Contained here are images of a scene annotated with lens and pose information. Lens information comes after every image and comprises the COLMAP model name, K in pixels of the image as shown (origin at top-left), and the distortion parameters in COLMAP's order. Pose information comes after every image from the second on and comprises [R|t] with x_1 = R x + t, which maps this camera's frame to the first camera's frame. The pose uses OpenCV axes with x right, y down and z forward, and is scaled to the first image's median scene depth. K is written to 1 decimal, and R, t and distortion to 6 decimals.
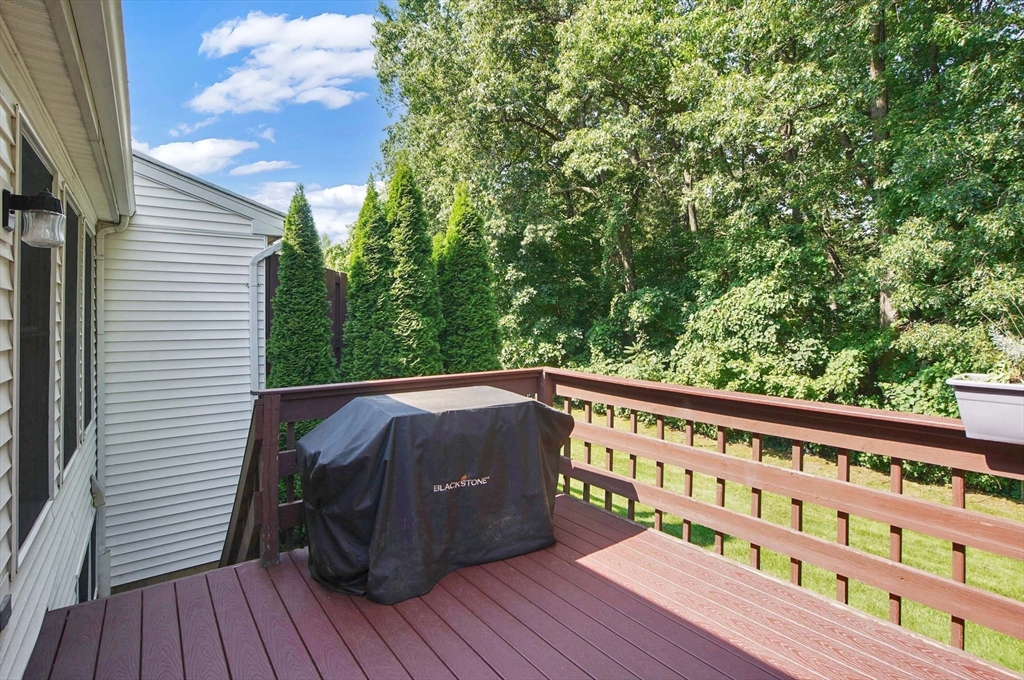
lens RADIAL K [[495.4, 0, 497.5], [0, 495.4, 307.3], [0, 0, 1]] dist [-0.022766, -0.000055]
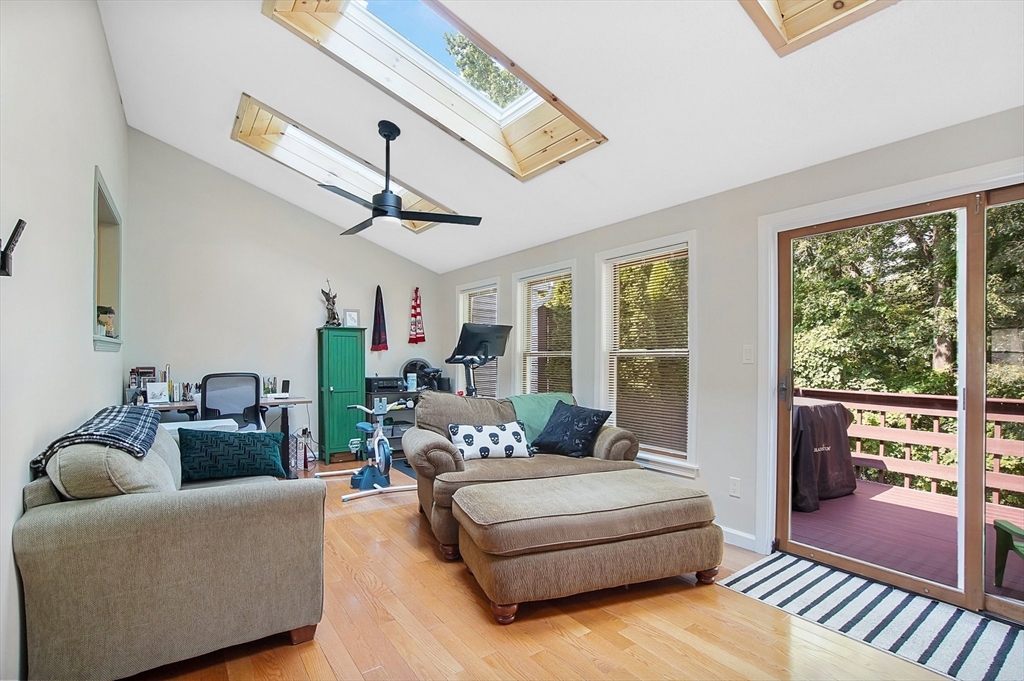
lens RADIAL K [[480.6, 0, 475.2], [0, 480.6, 349.7], [0, 0, 1]] dist [-0.056663, 0.020102]
pose [[0.998747, 0.006638, -0.049595, -0.562555], [-0.006772, 0.999974, -0.002533, 0.015693], [0.049577, 0.002865, 0.998766, -0.309125]]
